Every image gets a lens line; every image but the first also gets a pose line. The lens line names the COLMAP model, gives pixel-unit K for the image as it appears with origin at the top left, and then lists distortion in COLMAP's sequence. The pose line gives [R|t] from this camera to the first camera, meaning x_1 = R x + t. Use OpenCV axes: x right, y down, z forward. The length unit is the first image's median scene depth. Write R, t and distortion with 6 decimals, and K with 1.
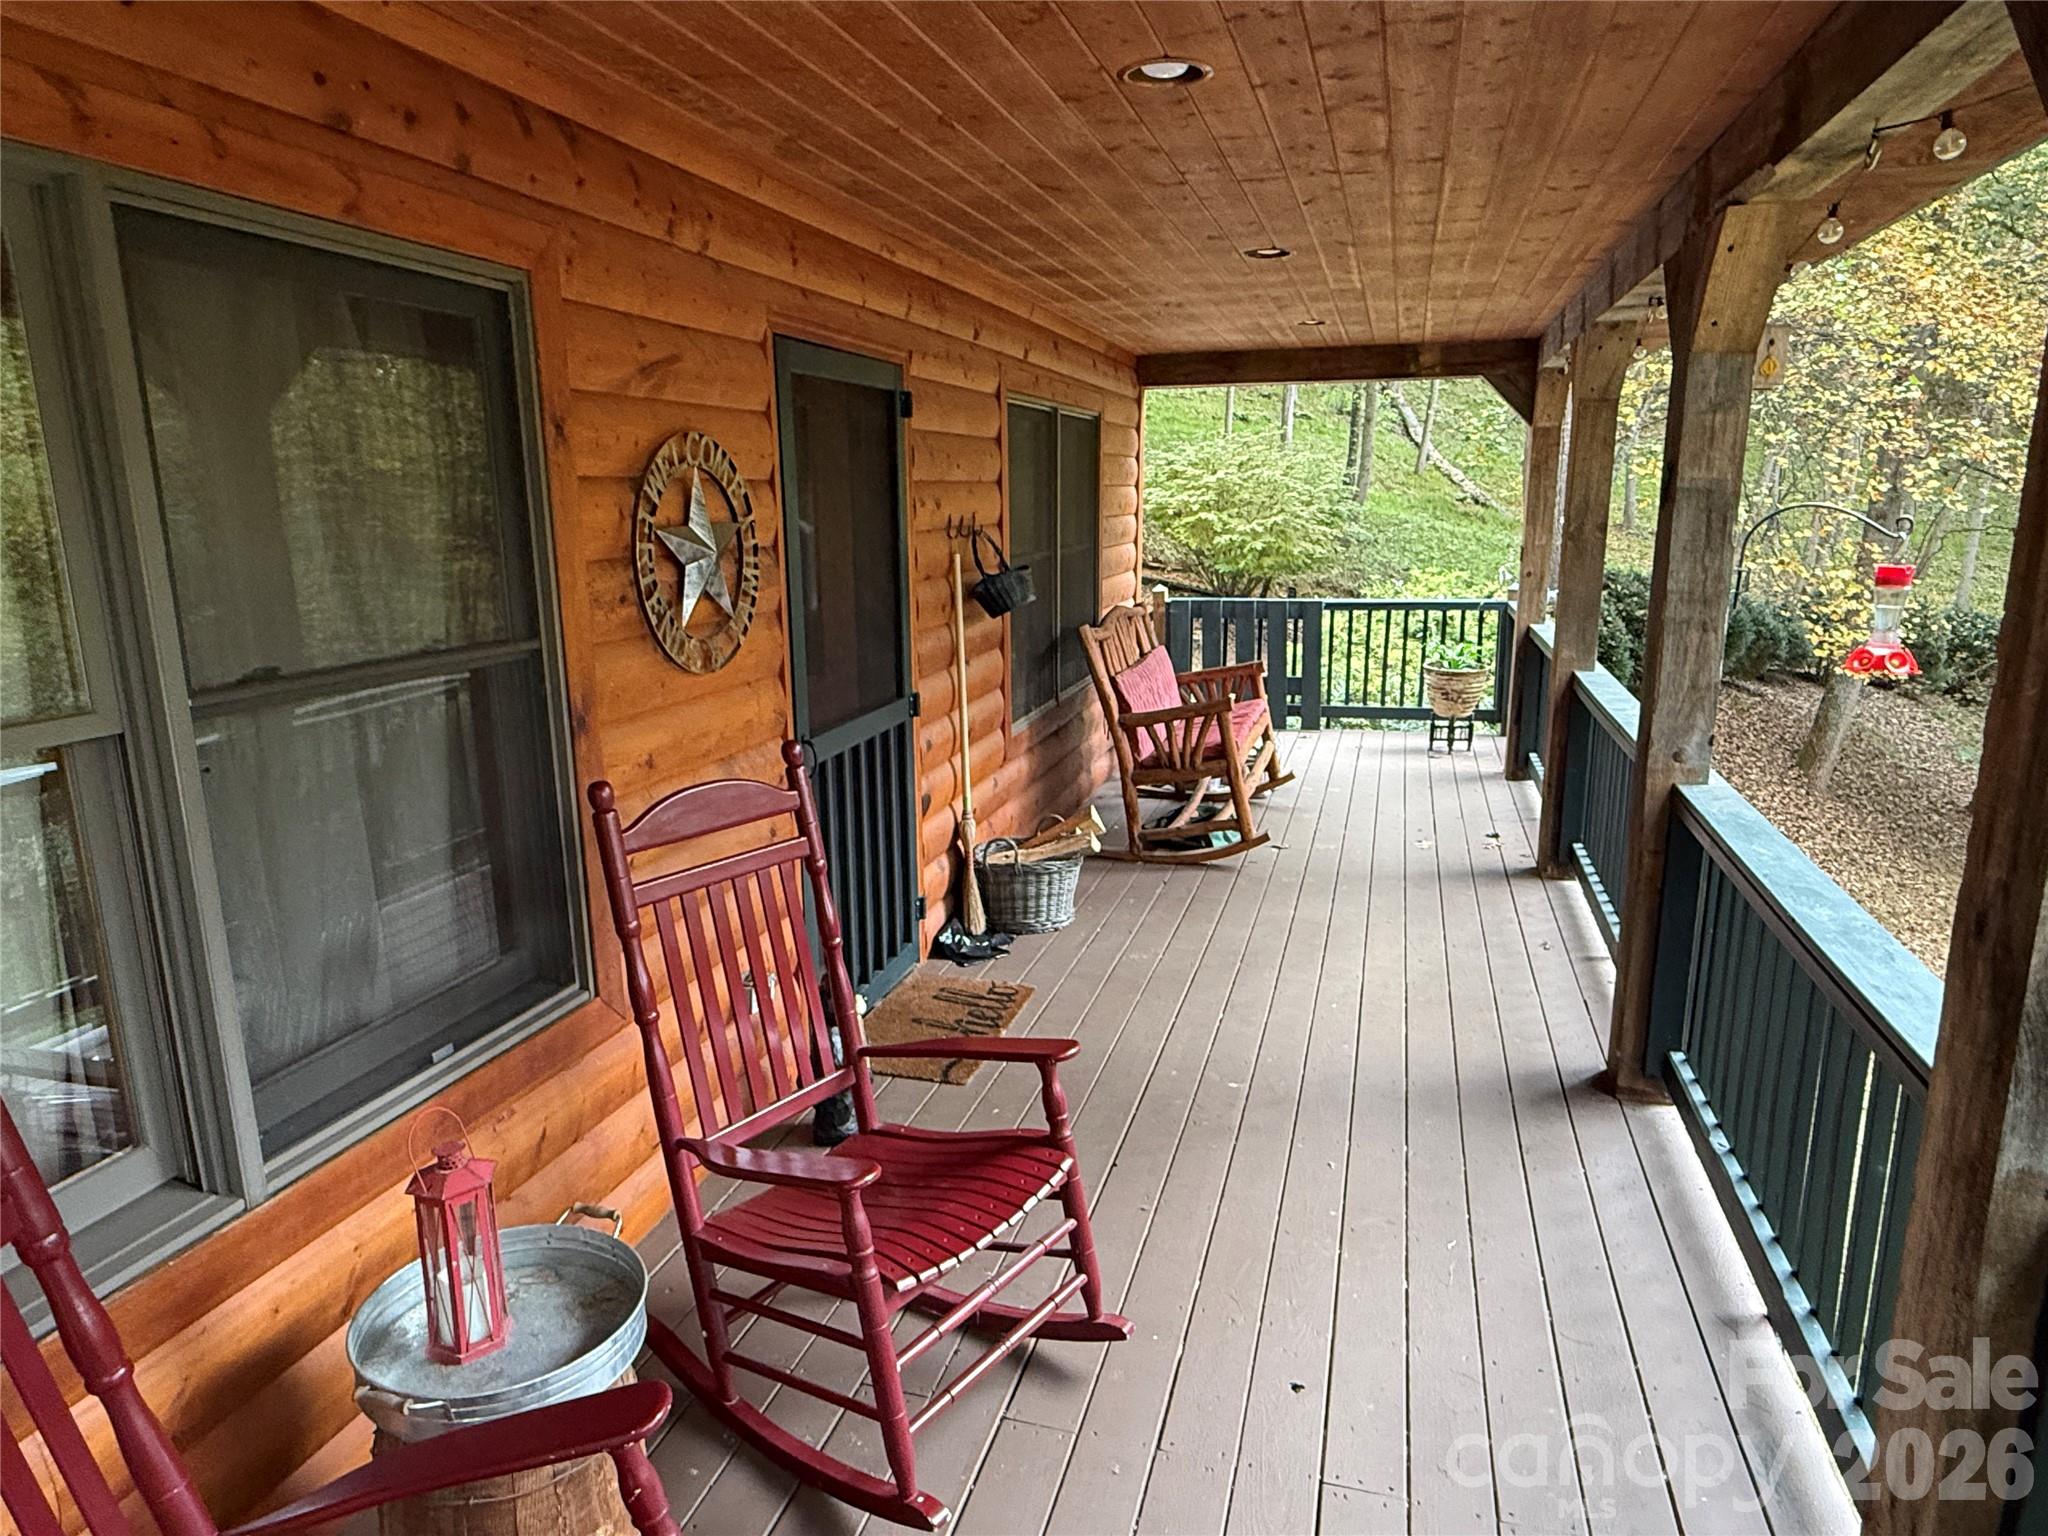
lens RADIAL K [[1292.4, 0, 1037.6], [0, 1292.4, 774.3], [0, 0, 1]] dist [0.001206, 0.000130]
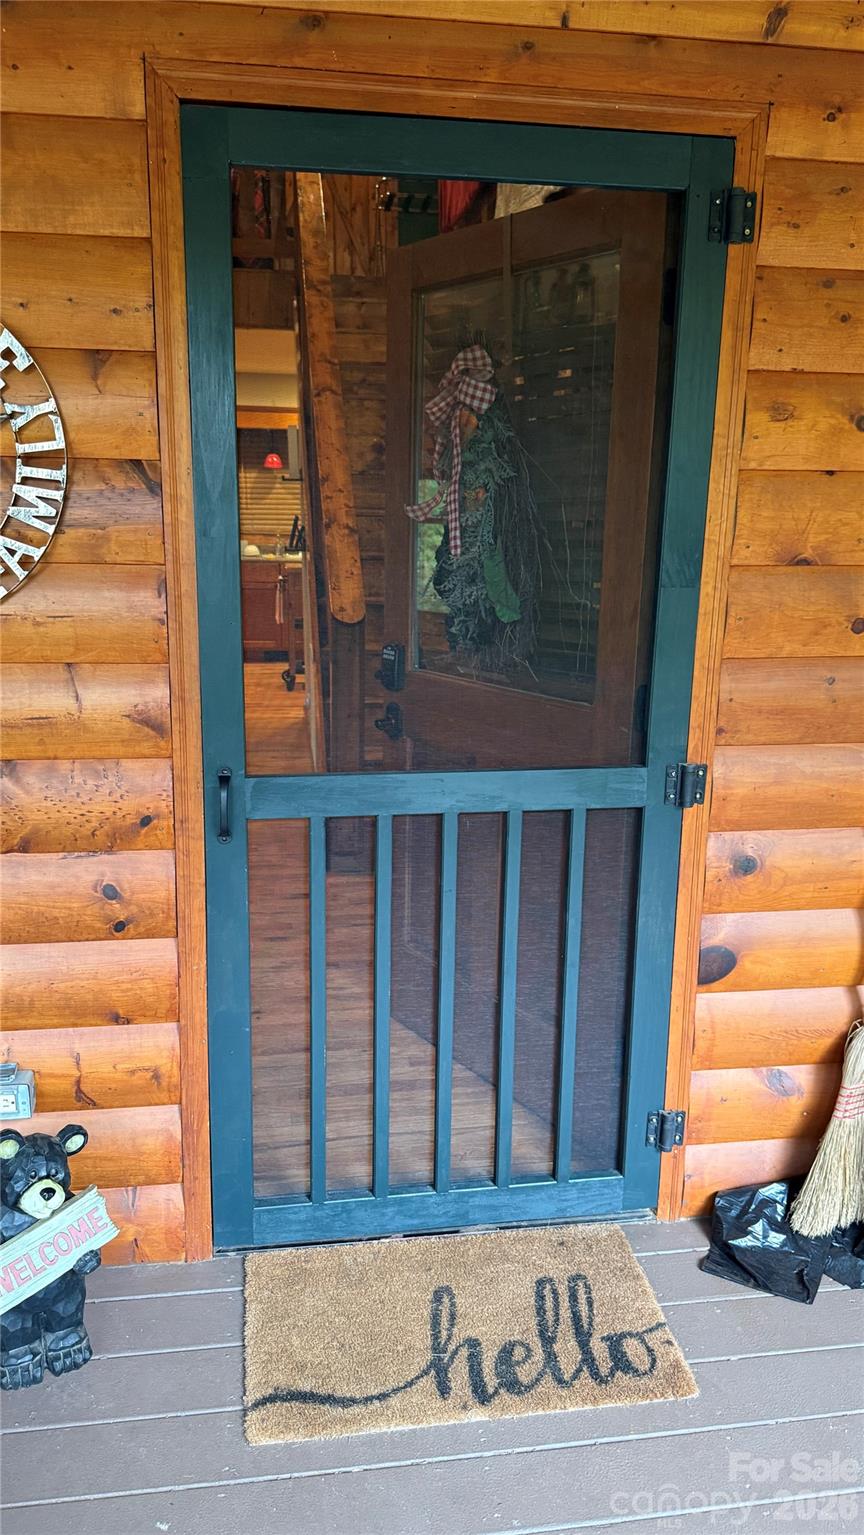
lens RADIAL K [[1099.0, 0, 436.0], [0, 1099.0, 771.6], [0, 0, 1]] dist [-0.039463, -0.001645]
pose [[0.410732, 0.229073, -0.882511, 0.275118], [-0.211448, 0.965467, 0.152196, -0.109381], [0.886899, 0.124094, 0.444985, 0.710101]]
